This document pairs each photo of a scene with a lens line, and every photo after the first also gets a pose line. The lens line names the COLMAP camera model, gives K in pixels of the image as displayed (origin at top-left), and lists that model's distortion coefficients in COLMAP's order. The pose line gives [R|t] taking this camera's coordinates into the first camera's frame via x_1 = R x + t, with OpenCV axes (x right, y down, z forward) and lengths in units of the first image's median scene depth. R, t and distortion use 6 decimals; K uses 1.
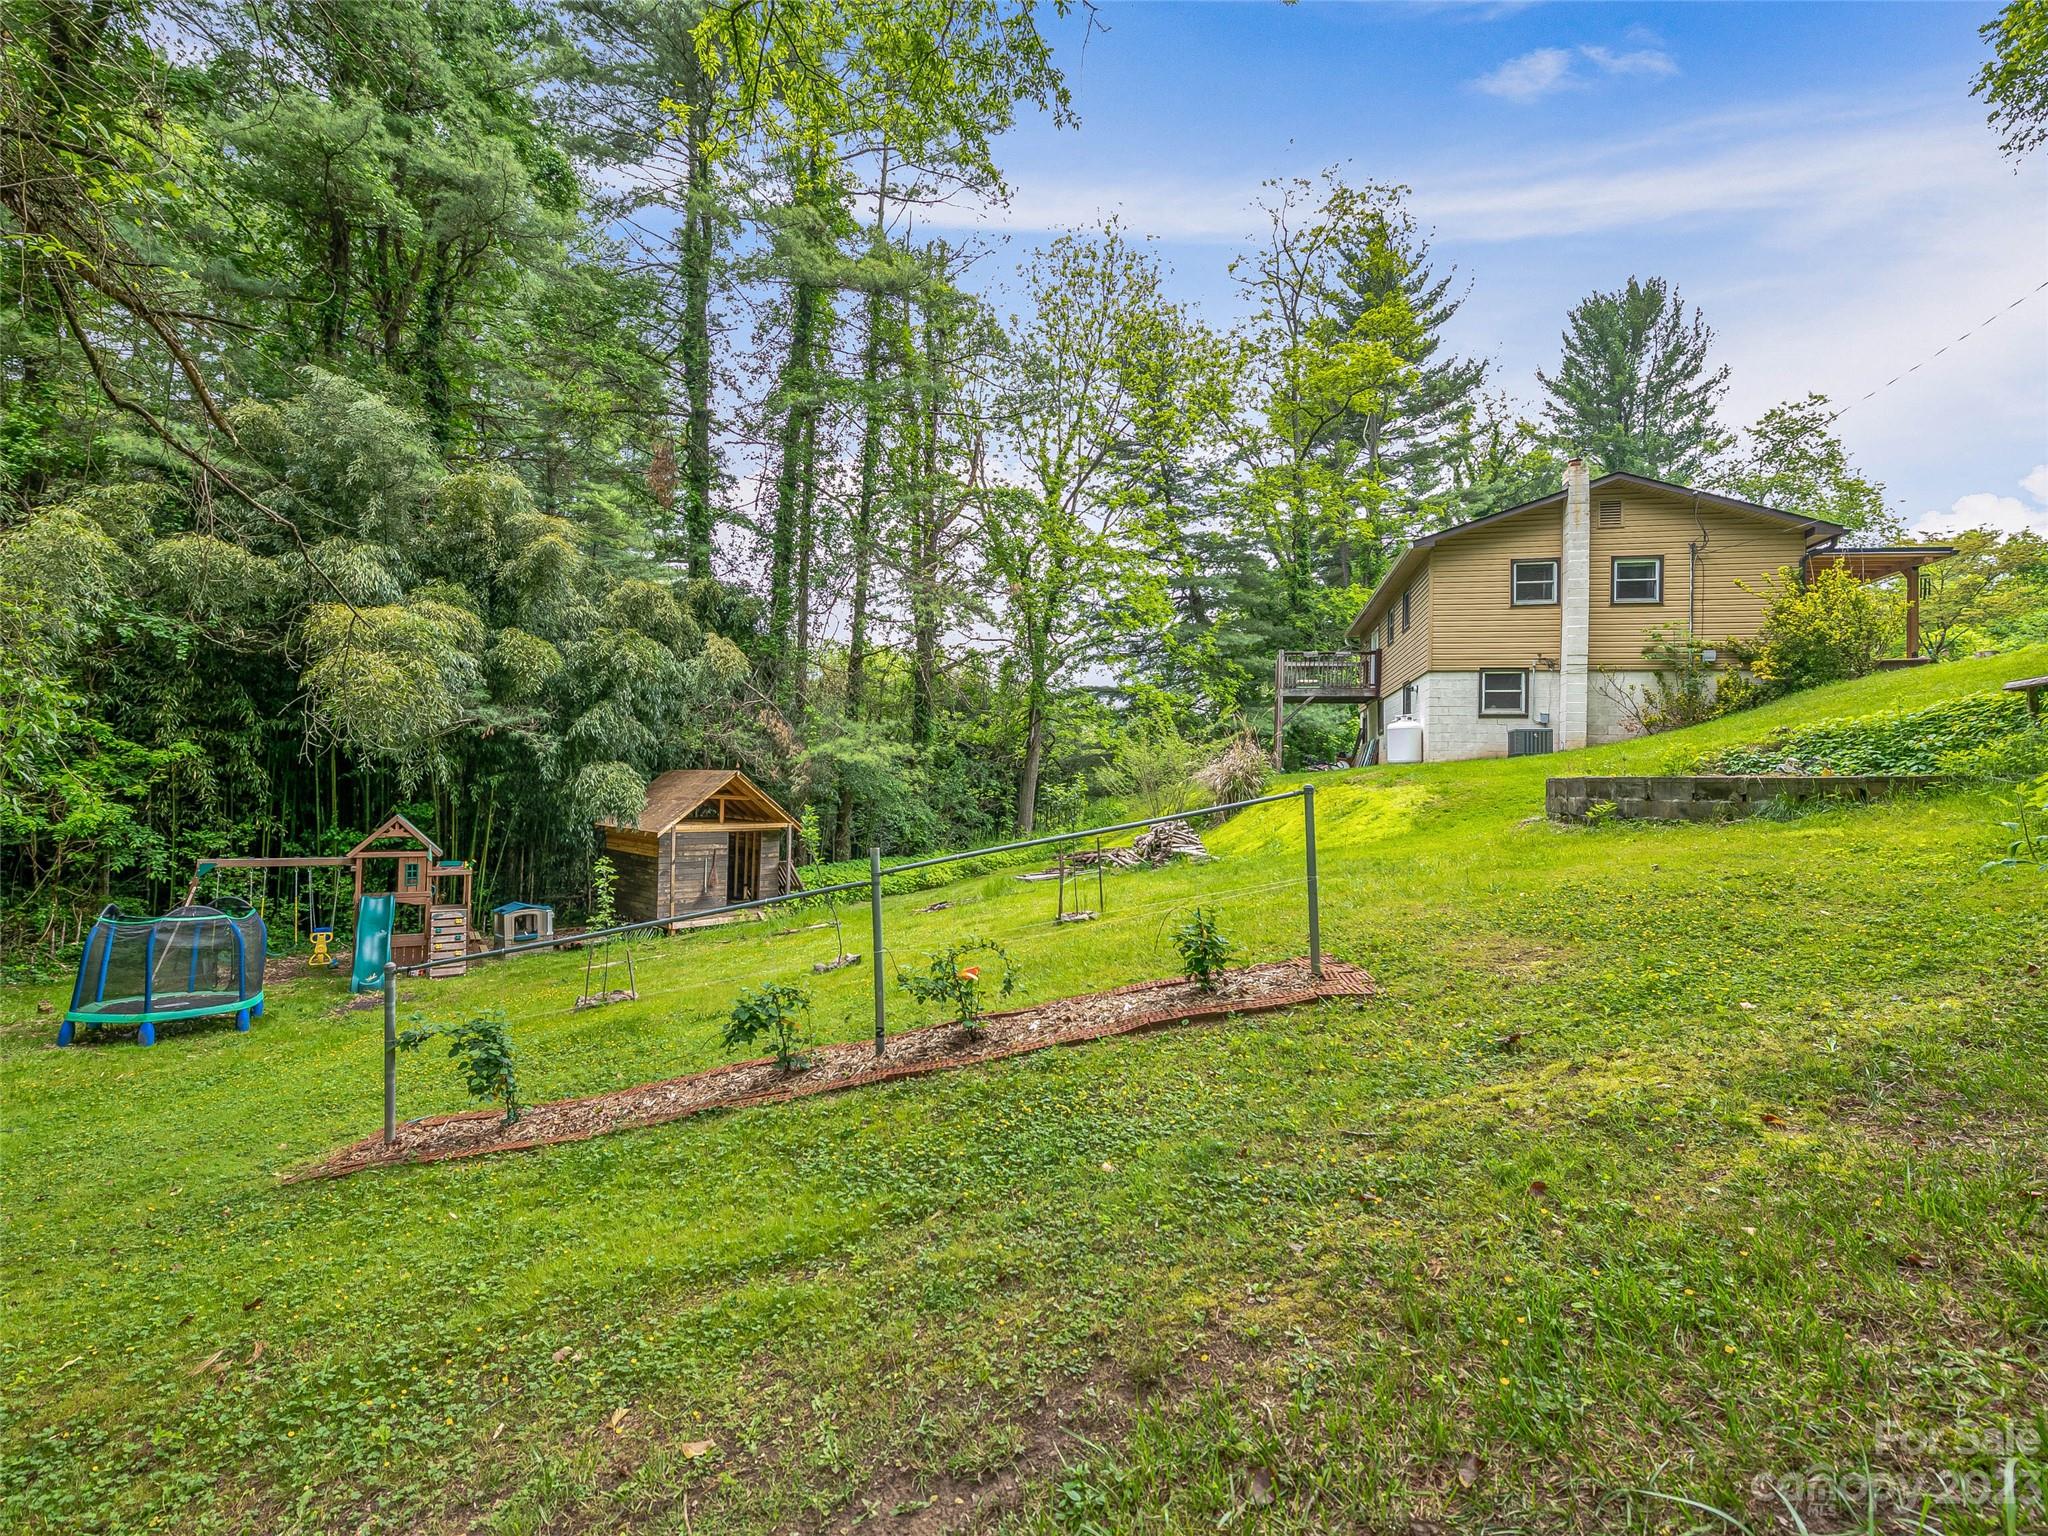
lens RADIAL K [[915.9, 0, 1015.1], [0, 915.9, 748.2], [0, 0, 1]] dist [0.002077, 0.000378]
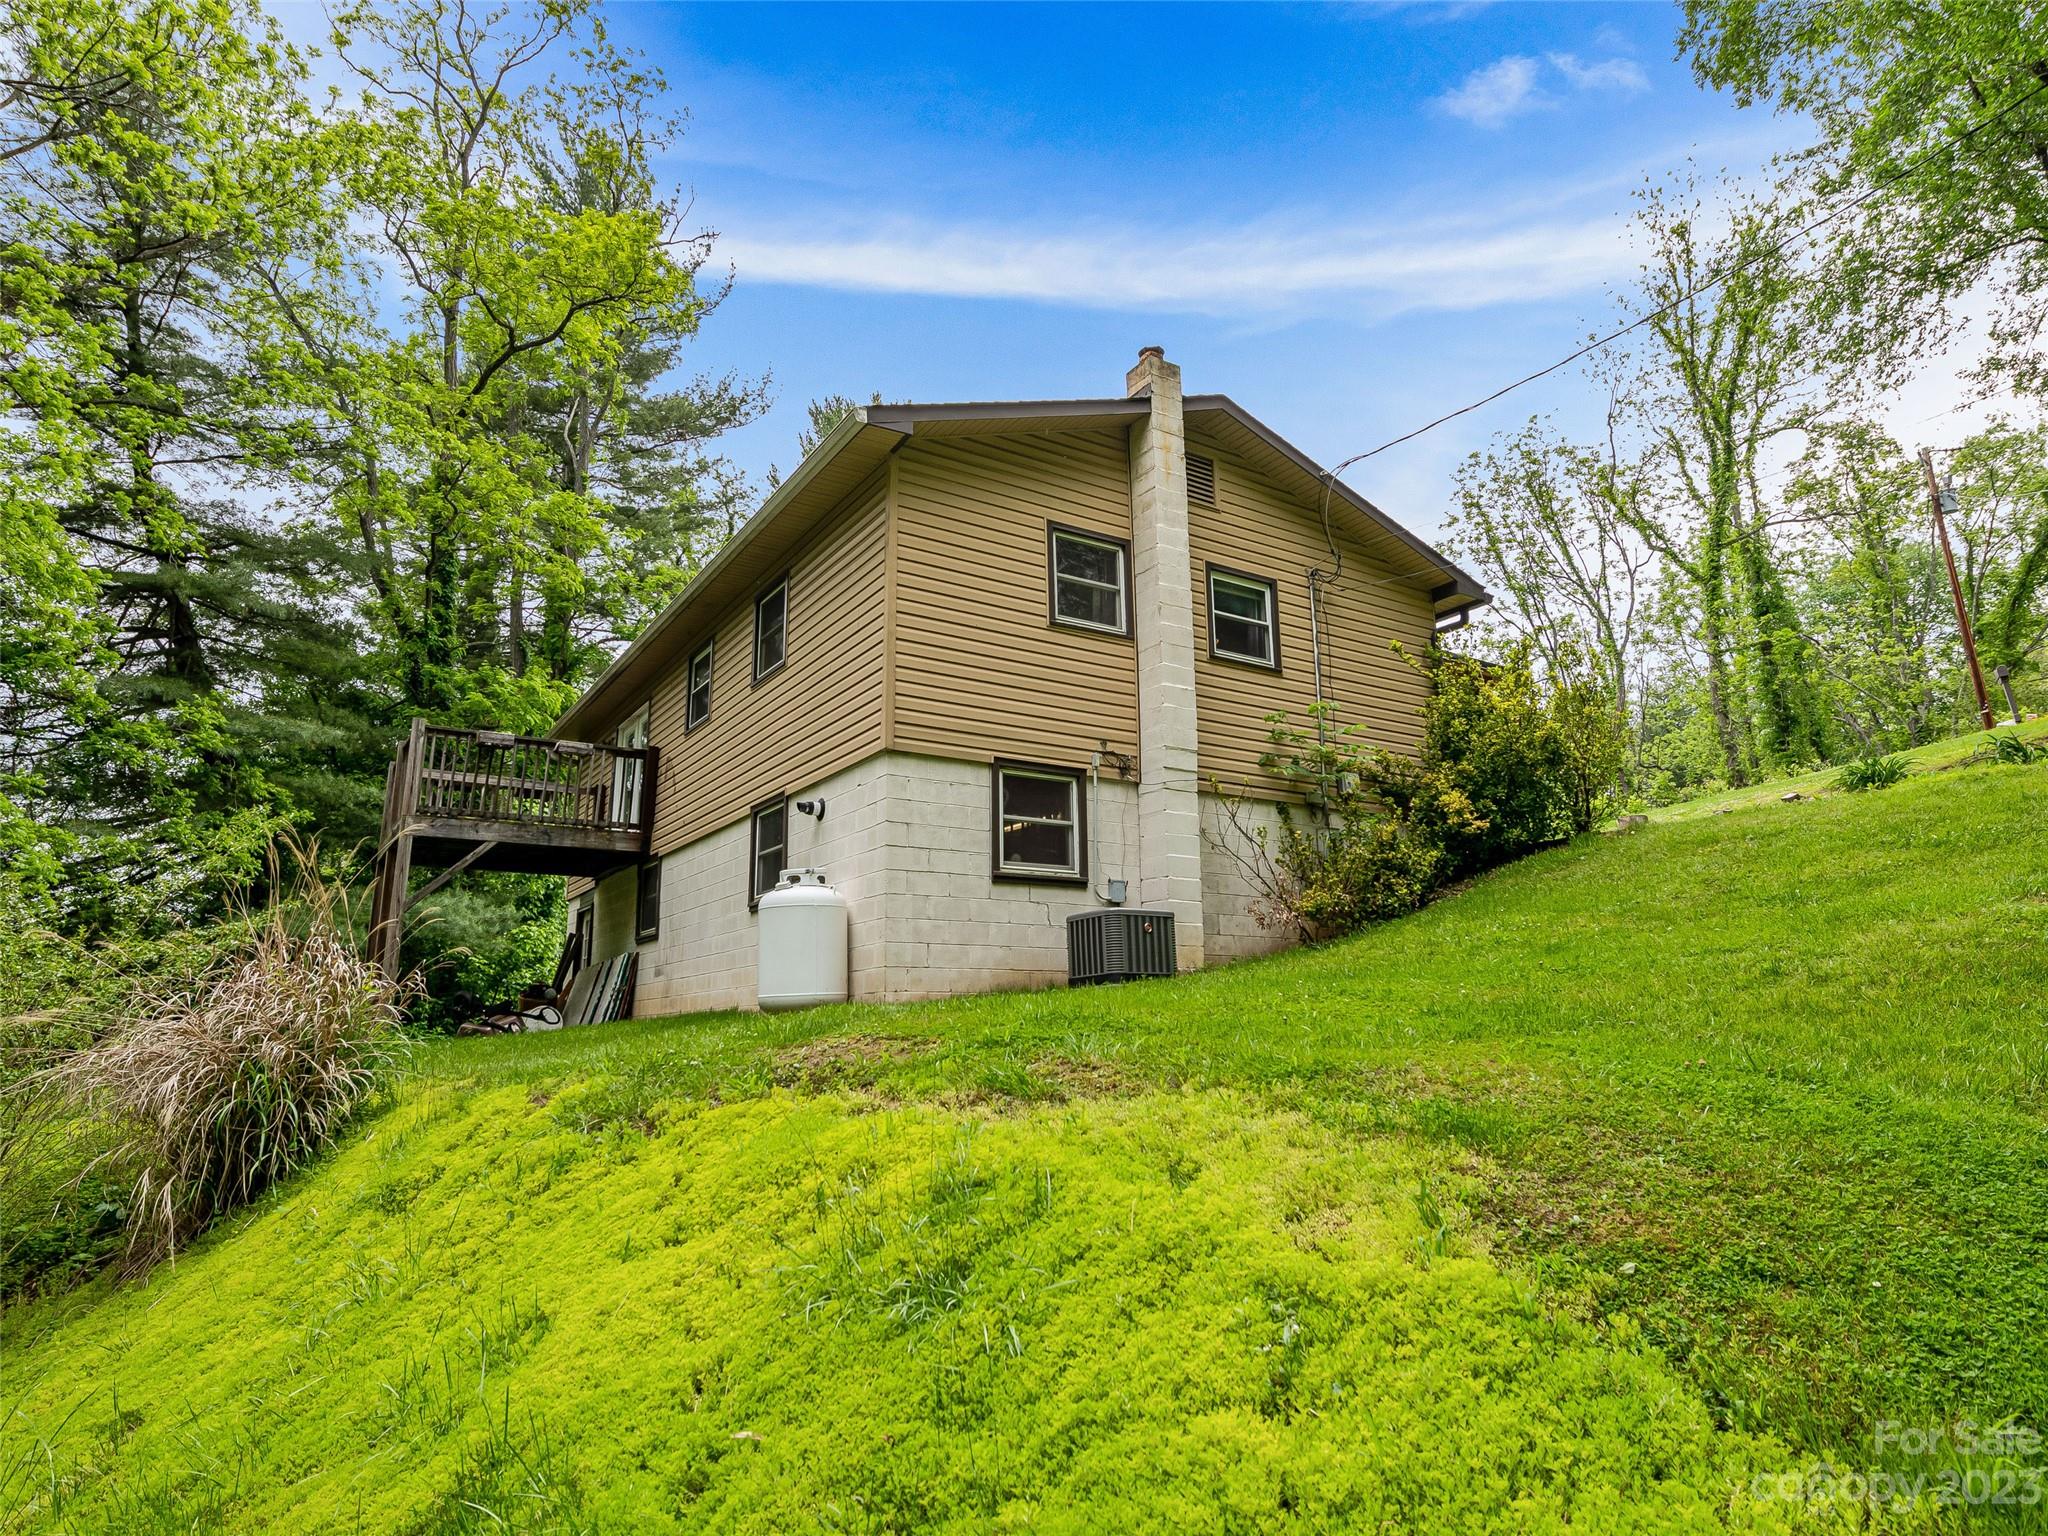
lens RADIAL K [[1203.0, 0, 1029.1], [0, 1203.0, 759.6], [0, 0, 1]] dist [0.005815, -0.001451]
pose [[0.690470, 0.135325, 0.710591, 0.147040], [0.004739, 0.981478, -0.191517, 0.013543], [-0.723346, 0.135605, 0.677039, 0.638366]]
